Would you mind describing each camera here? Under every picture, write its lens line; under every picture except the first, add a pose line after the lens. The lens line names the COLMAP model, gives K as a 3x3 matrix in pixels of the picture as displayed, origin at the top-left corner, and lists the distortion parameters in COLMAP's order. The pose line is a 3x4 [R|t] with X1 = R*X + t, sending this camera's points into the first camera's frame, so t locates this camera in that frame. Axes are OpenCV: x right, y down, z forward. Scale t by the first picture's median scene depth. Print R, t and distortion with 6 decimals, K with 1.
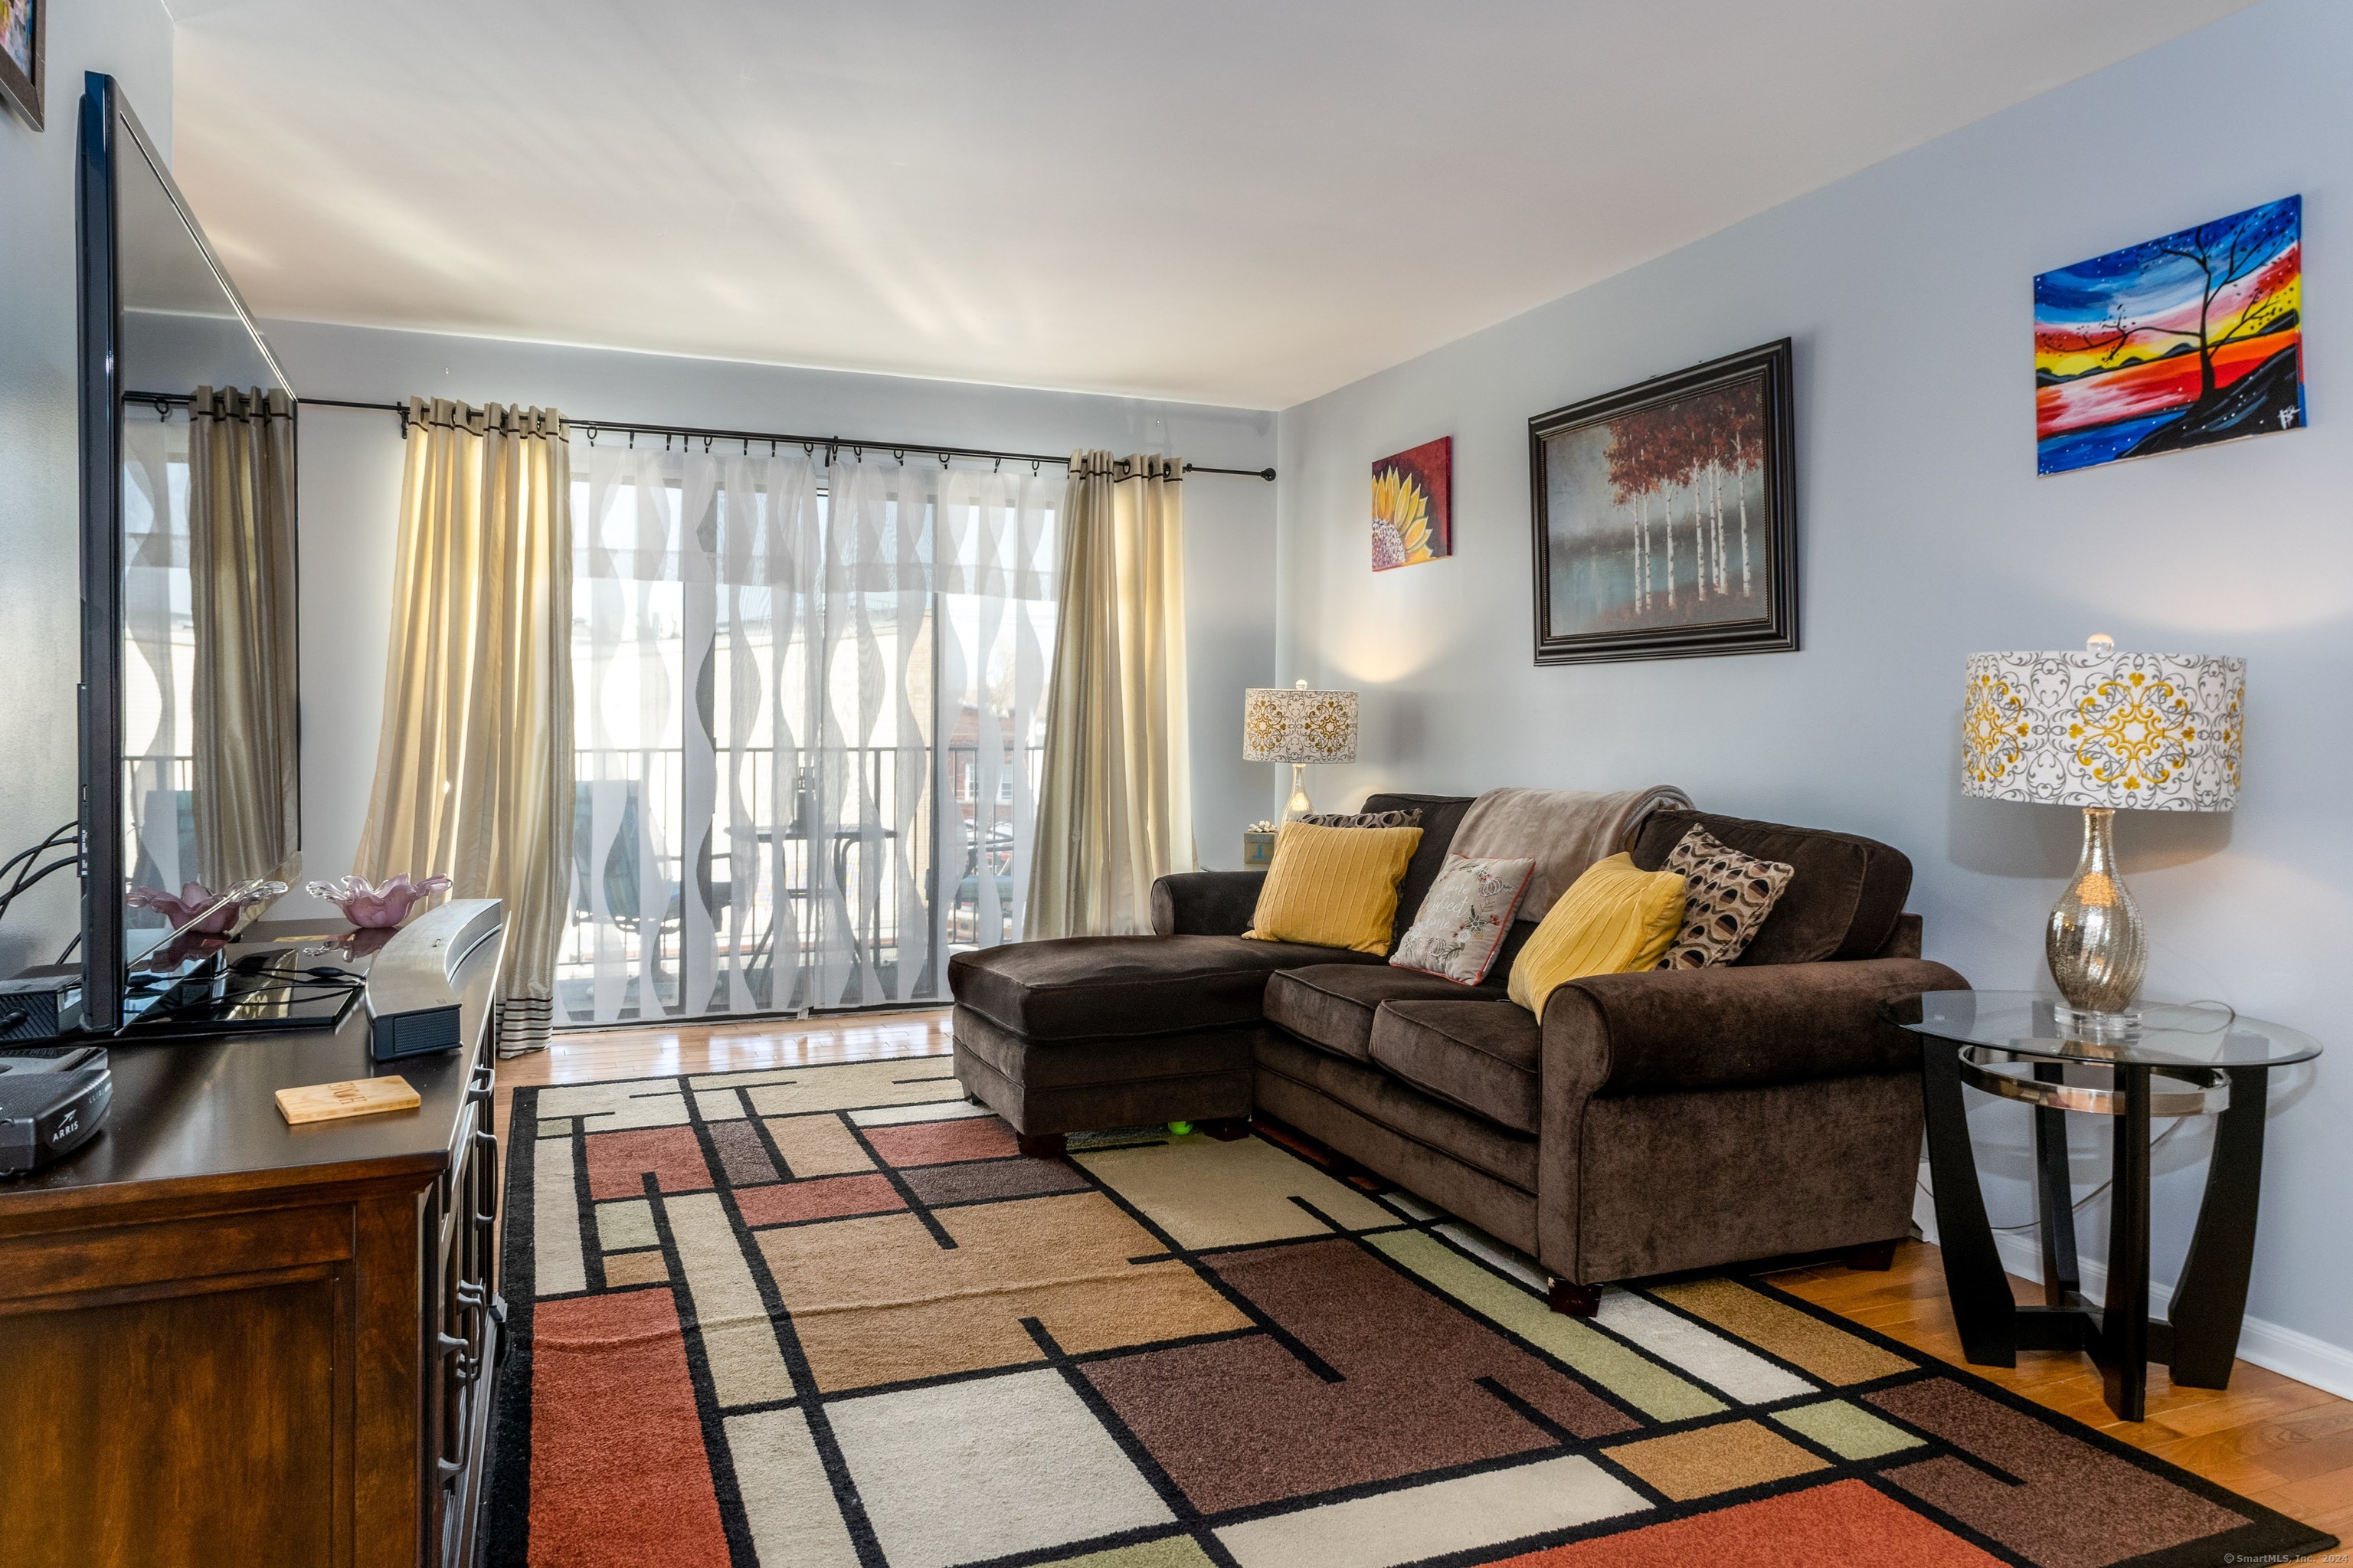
lens RADIAL K [[1529.4, 0, 1150.0], [0, 1529.4, 724.0], [0, 0, 1]] dist [-0.001072, 0.001271]
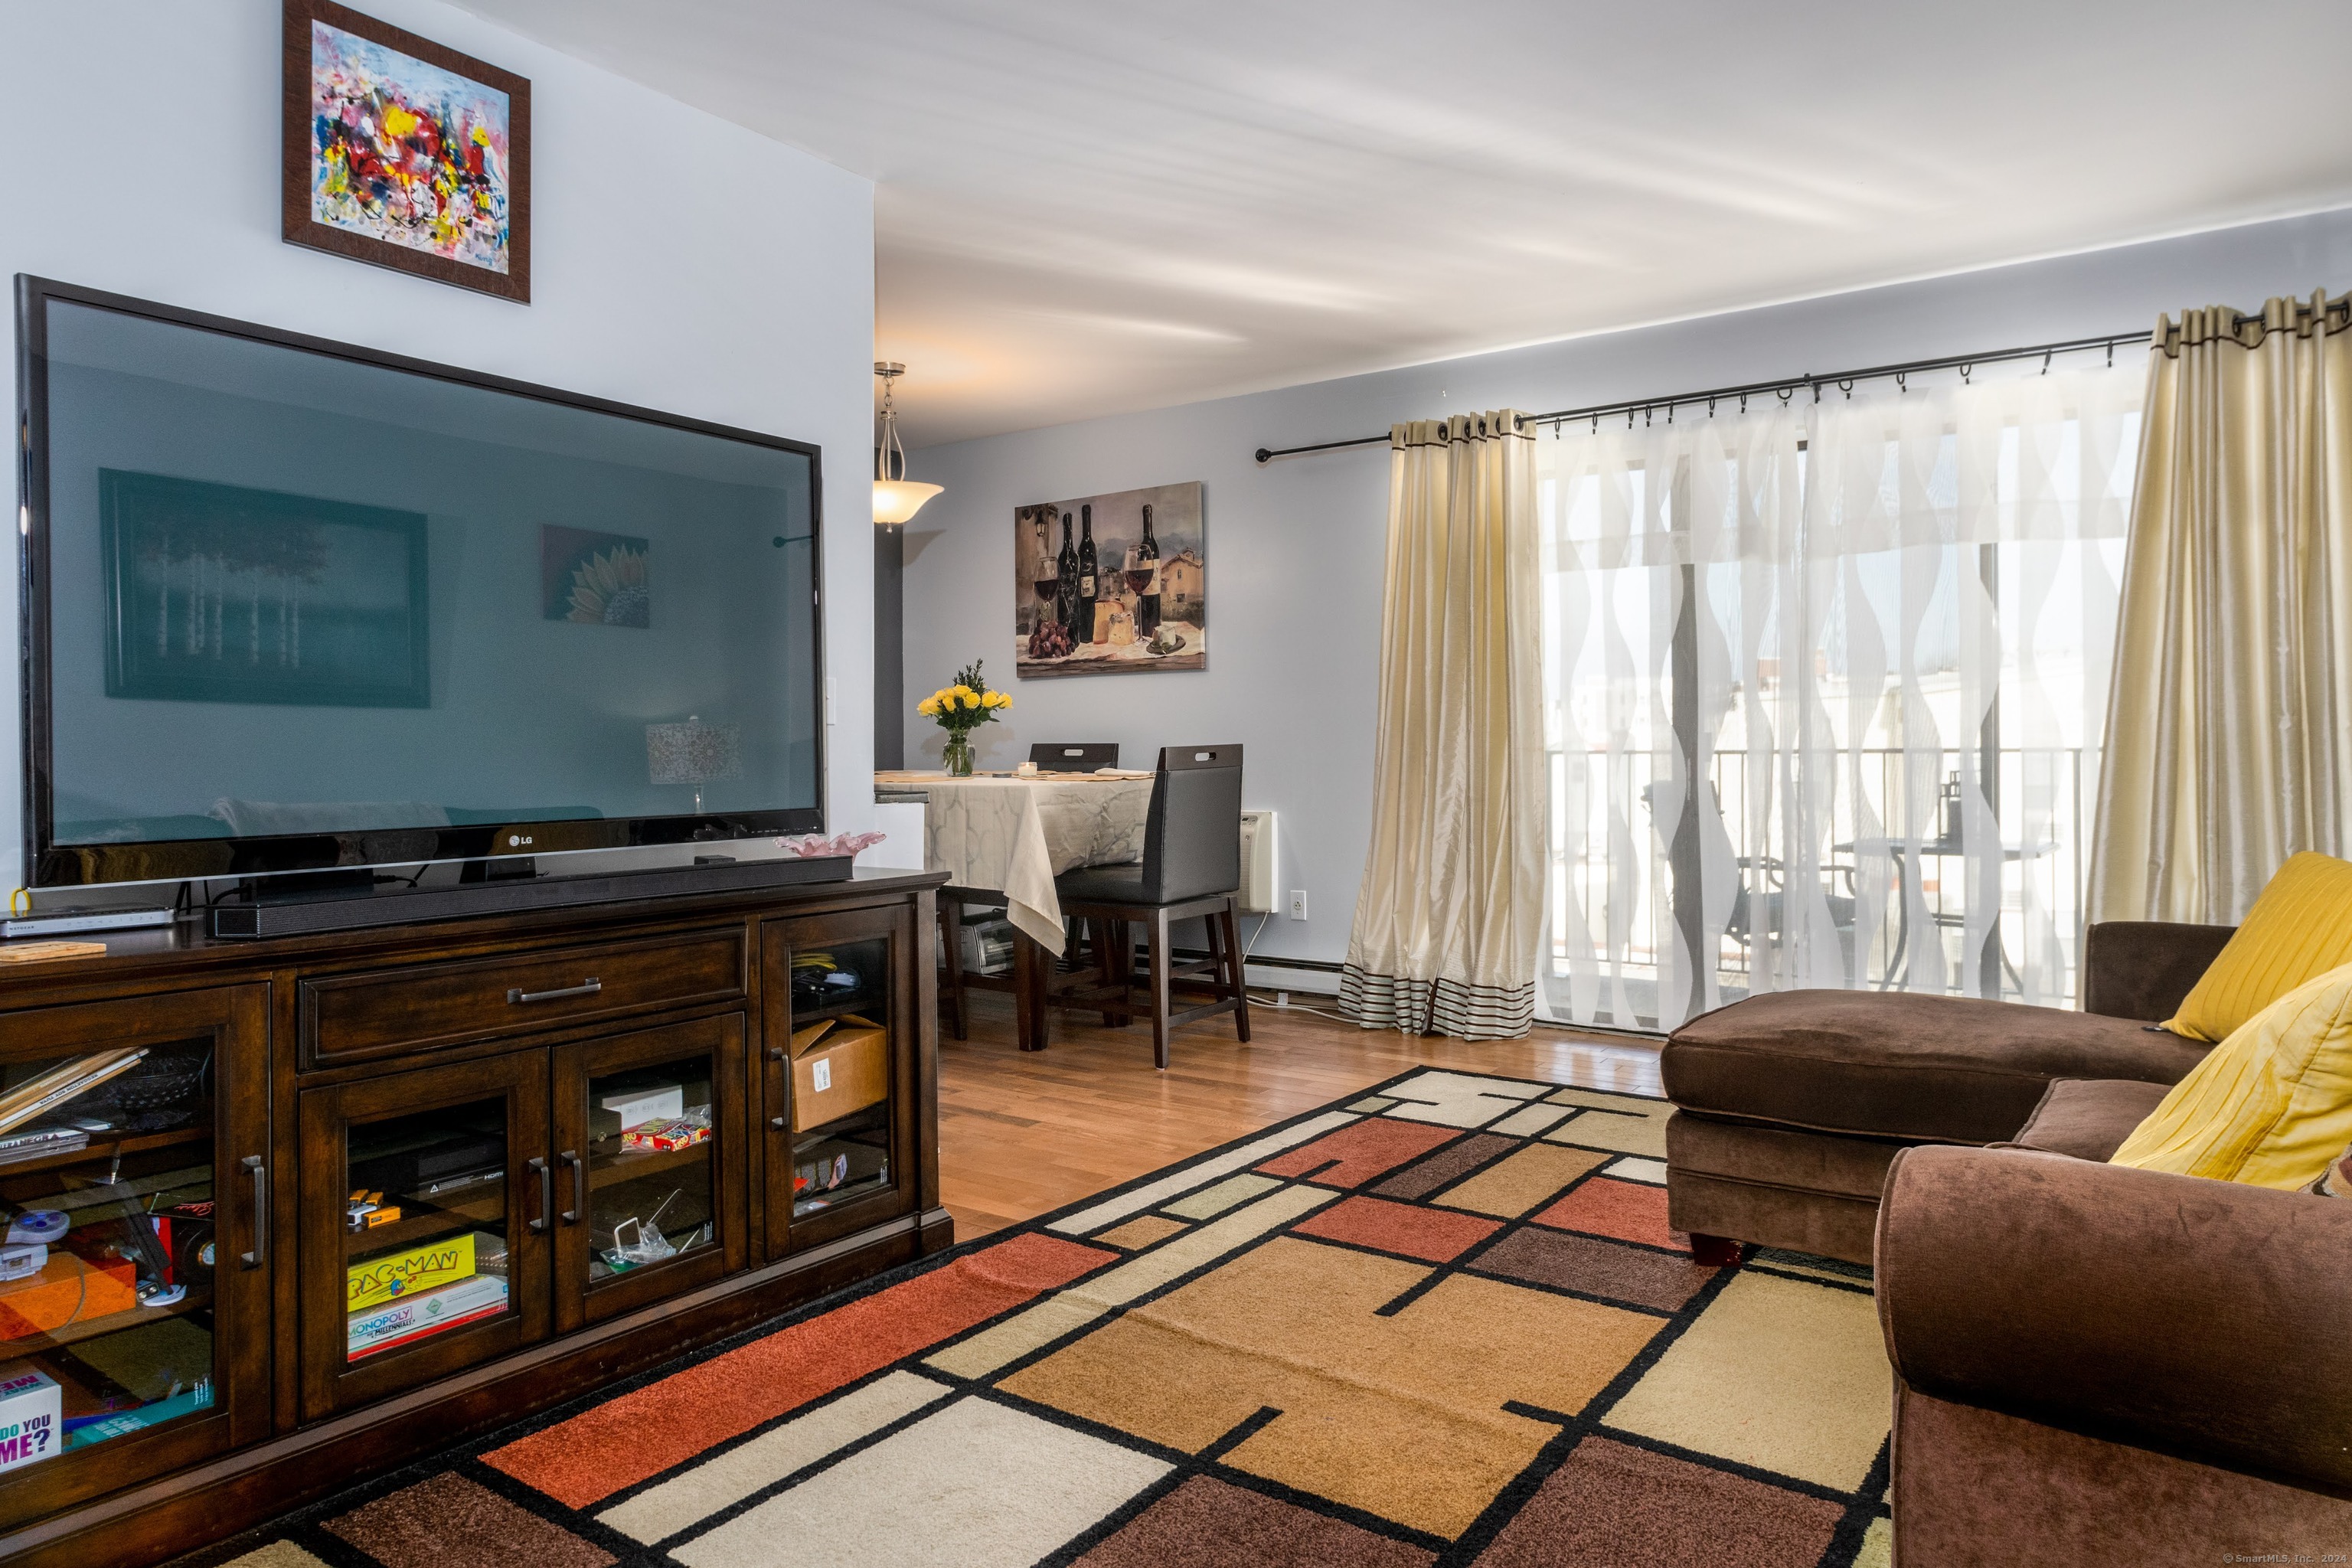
lens RADIAL K [[1465.6, 0, 1225.3], [0, 1465.6, 750.0], [0, 0, 1]] dist [0.002818, 0.002010]
pose [[0.550939, -0.006768, -0.834518, 0.417907], [0.010974, 0.999939, -0.000865, 0.024570], [0.834473, -0.008681, 0.550980, 0.400704]]
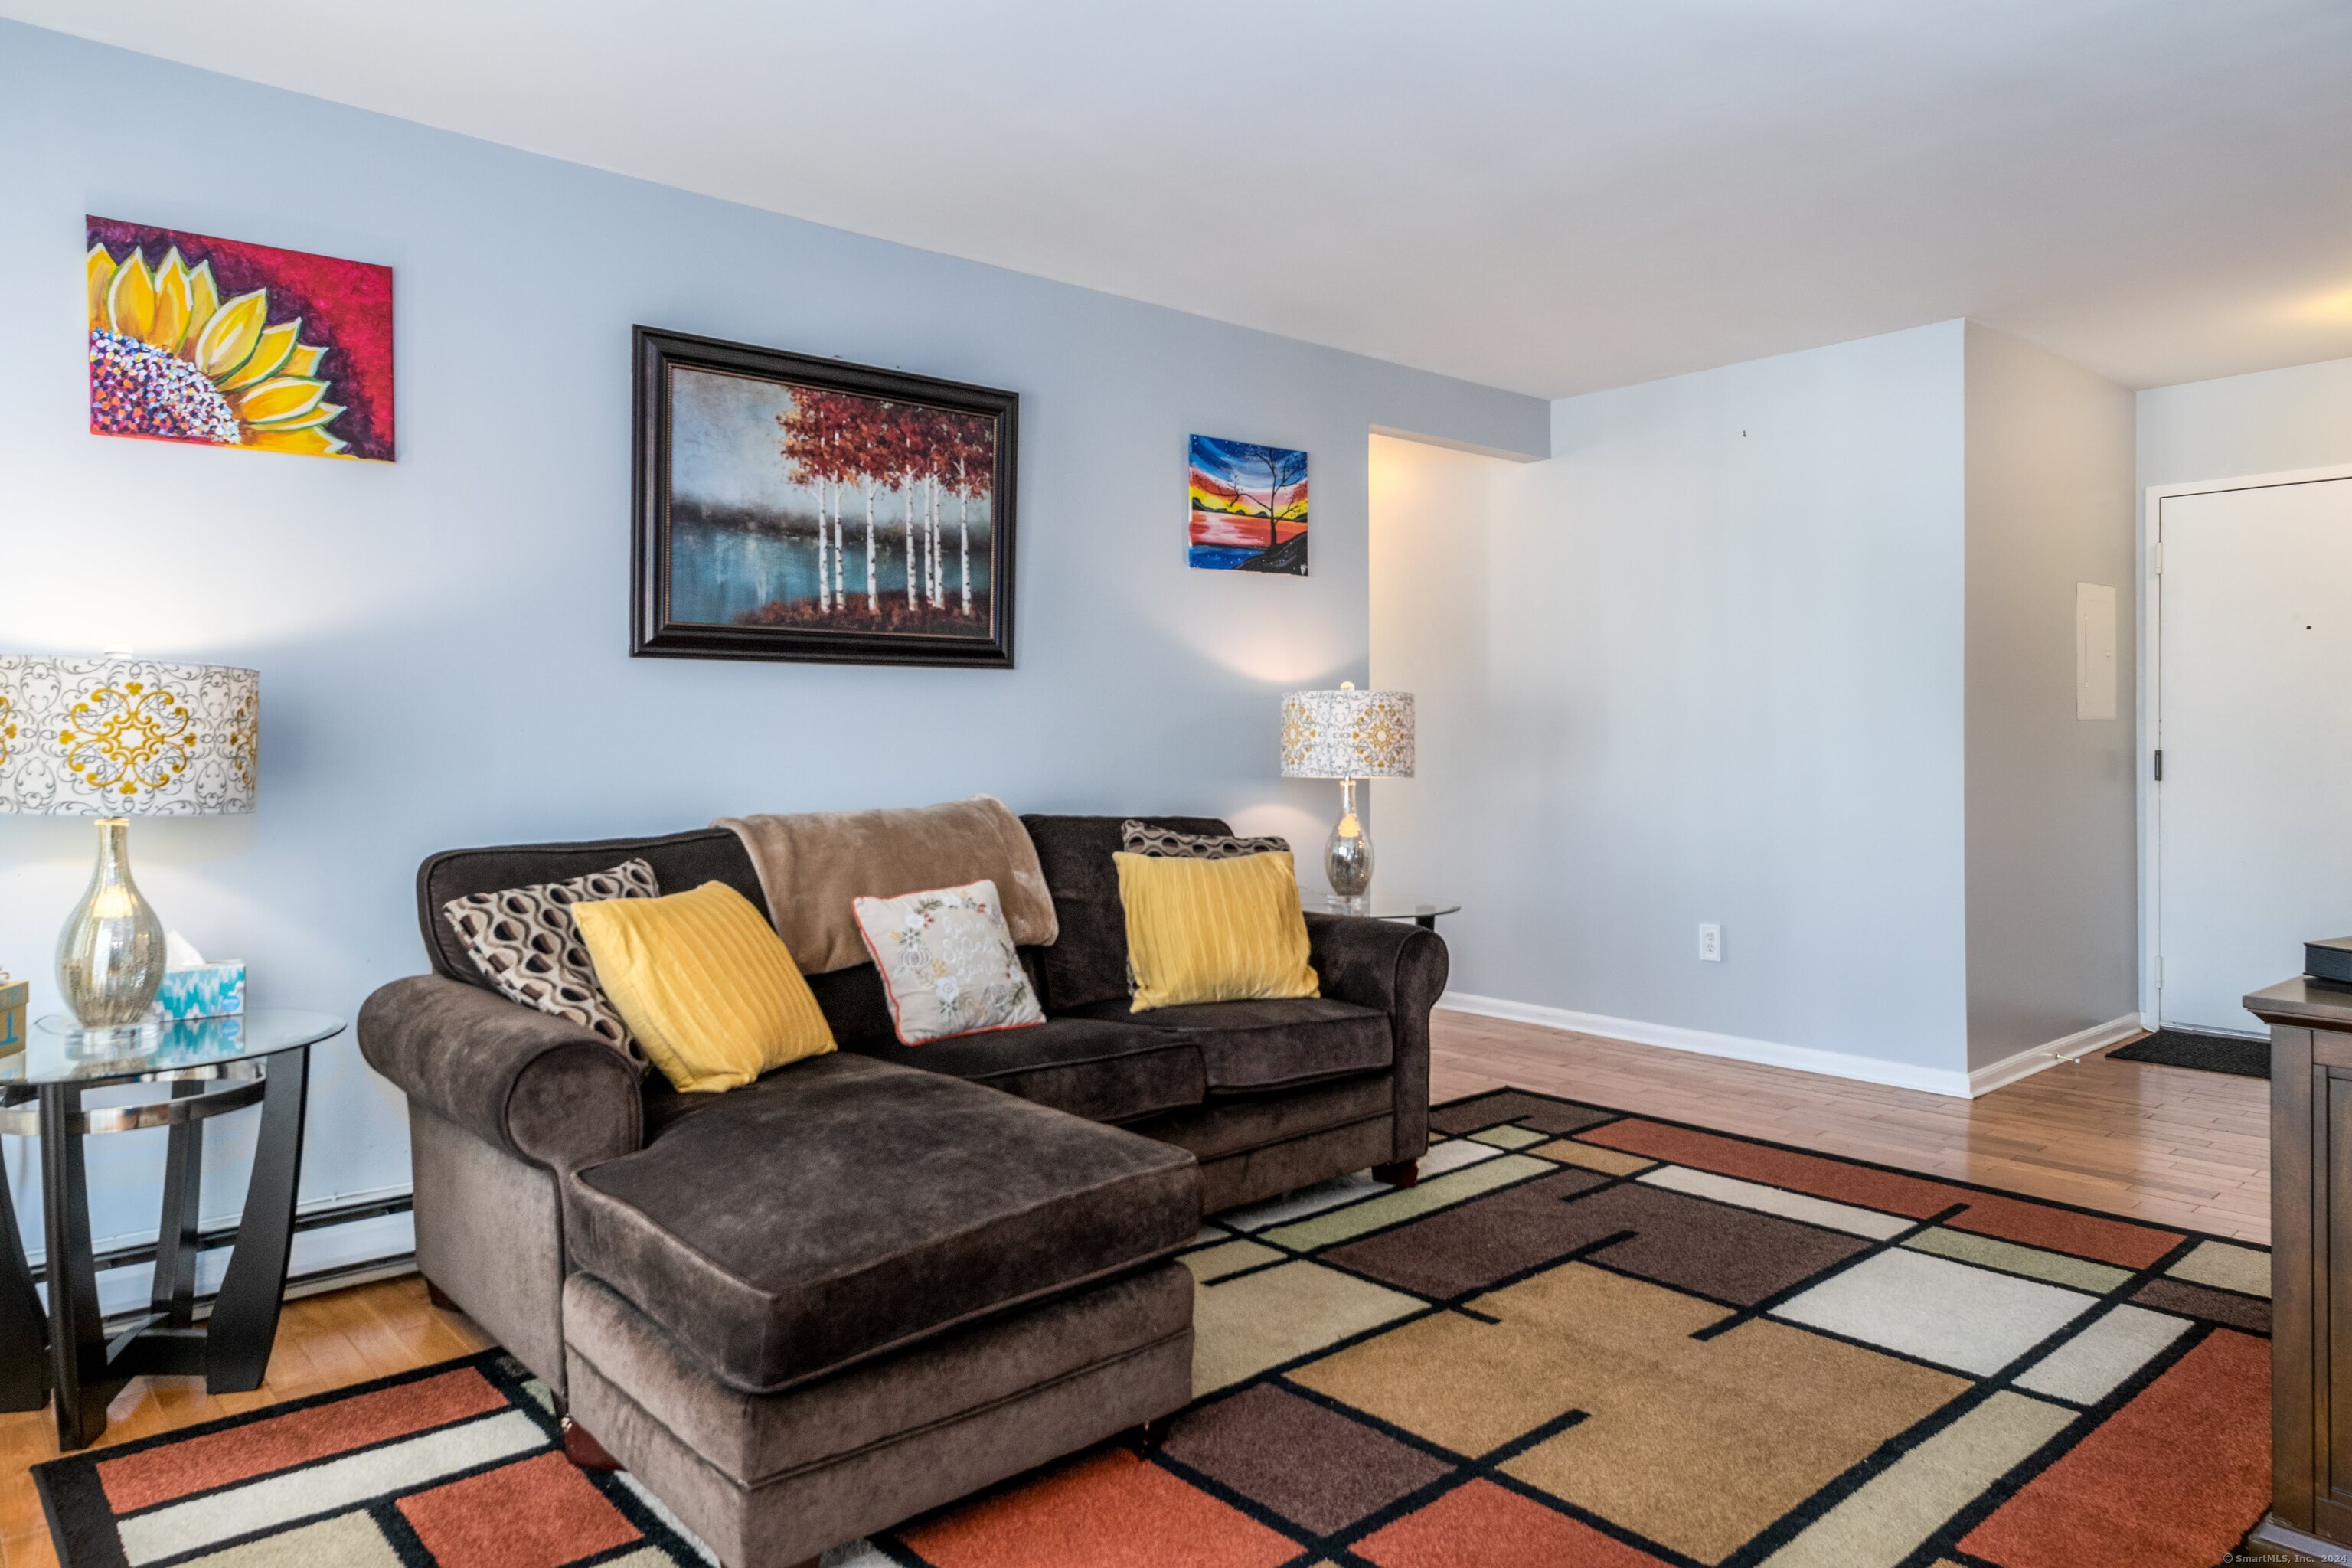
lens RADIAL K [[1467.6, 0, 1195.3], [0, 1467.6, 752.4], [0, 0, 1]] dist [0.006484, 0.002436]
pose [[-0.323772, -0.021832, 0.945883, -0.642823], [-0.006155, 0.999761, 0.020968, -0.009101], [-0.946115, 0.000967, -0.323829, 1.191694]]
